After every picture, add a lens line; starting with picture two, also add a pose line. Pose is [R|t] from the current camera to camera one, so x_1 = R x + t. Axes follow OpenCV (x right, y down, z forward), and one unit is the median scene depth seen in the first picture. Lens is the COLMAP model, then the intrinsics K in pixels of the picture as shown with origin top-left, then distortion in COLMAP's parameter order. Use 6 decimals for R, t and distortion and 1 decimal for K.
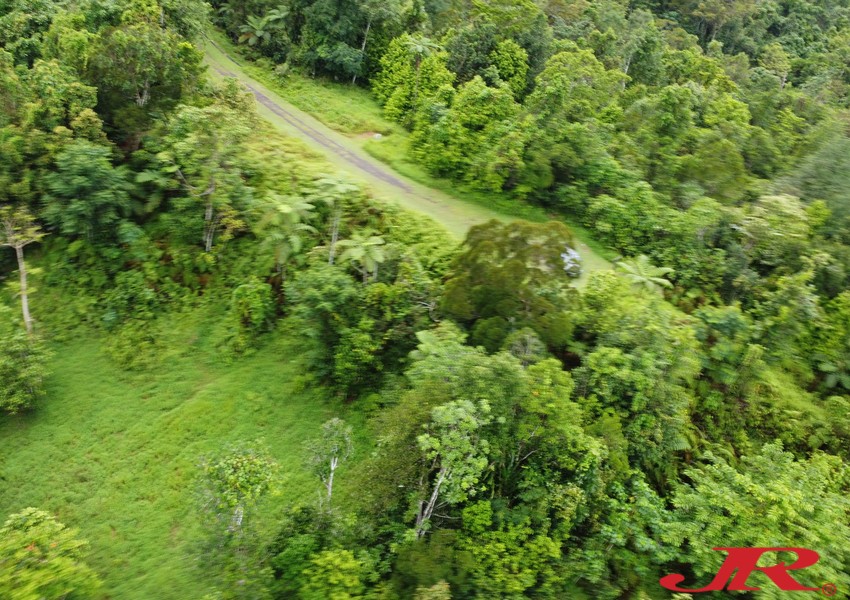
lens RADIAL K [[792.2, 0, 428.7], [0, 792.2, 291.4], [0, 0, 1]] dist [-0.056519, 0.000000]
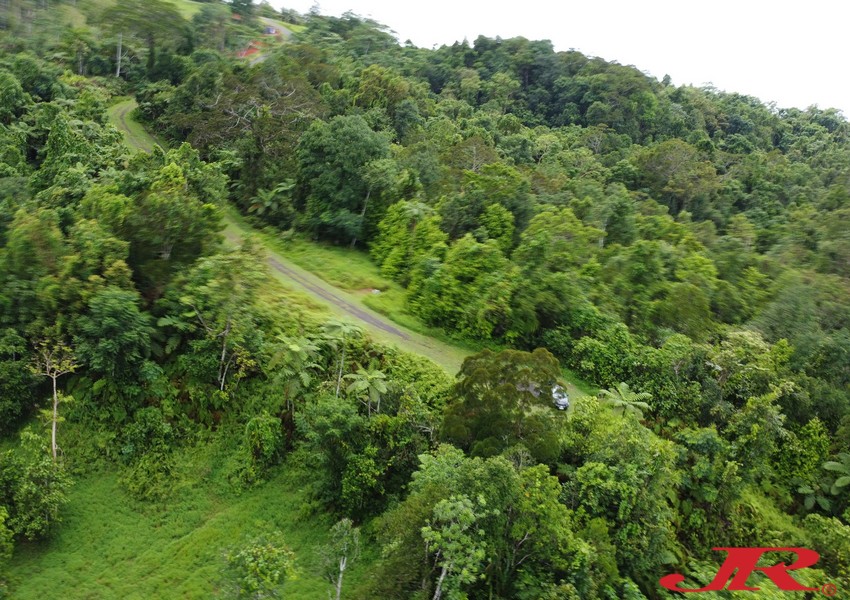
lens RADIAL K [[792.2, 0, 435.9], [0, 792.2, 287.4], [0, 0, 1]] dist [-0.056519, 0.000000]
pose [[0.999759, -0.010229, 0.019411, -0.007021], [0.014476, 0.972331, -0.233159, 0.070486], [-0.016489, 0.233384, 0.972245, -0.088184]]
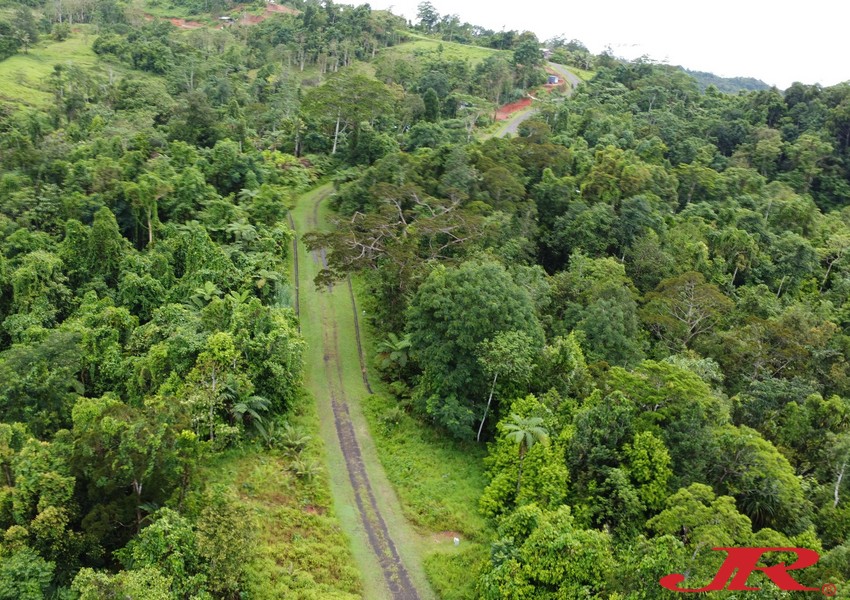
lens RADIAL K [[794.0, 0, 453.0], [0, 794.0, 285.0], [0, 0, 1]] dist [-0.086095, 0.000000]
pose [[0.929948, 0.062151, -0.362401, 0.241777], [-0.155716, 0.959432, -0.235039, -0.319813], [0.333091, 0.275005, 0.901899, 0.311657]]
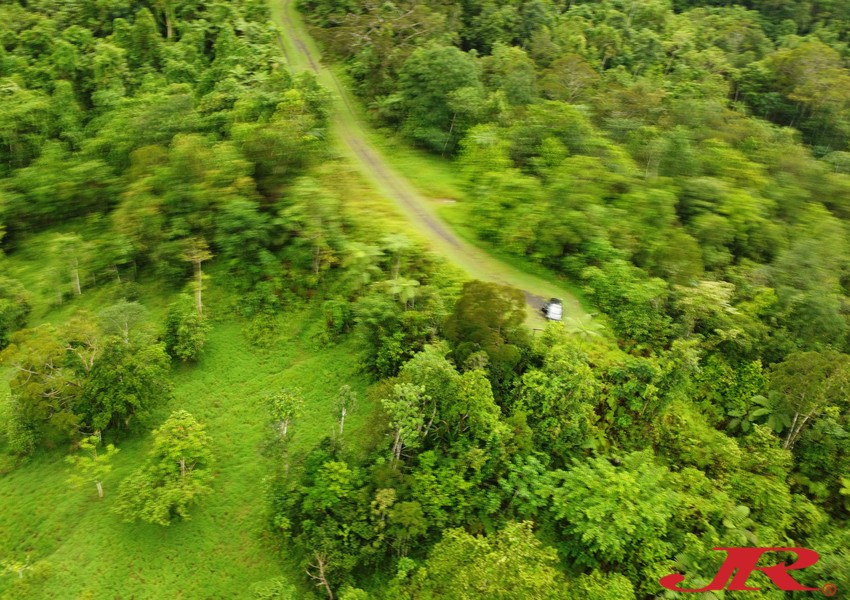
lens RADIAL K [[792.2, 0, 424.3], [0, 792.2, 336.4], [0, 0, 1]] dist [-0.056519, 0.000000]
pose [[0.964613, 0.132028, -0.228234, 0.291198], [-0.123291, 0.990997, 0.052191, -0.039778], [0.233070, -0.022205, 0.972206, -0.438623]]
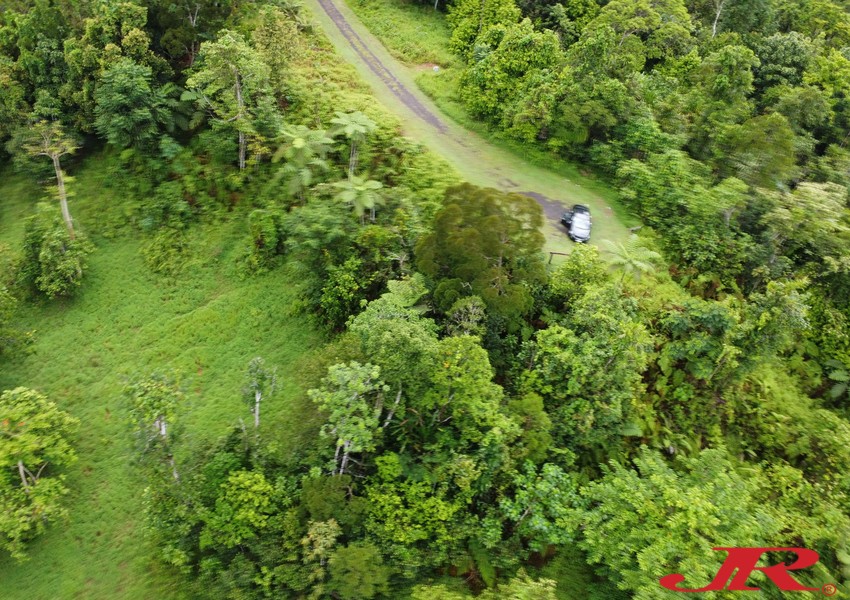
lens RADIAL K [[766.9, 0, 423.8], [0, 766.9, 301.8], [0, 0, 1]] dist [-0.039877, 0.029243]
pose [[0.966714, 0.152130, -0.205722, 0.209508], [-0.119366, 0.979330, 0.163291, -0.079166], [0.226311, -0.133299, 0.964891, 0.026086]]
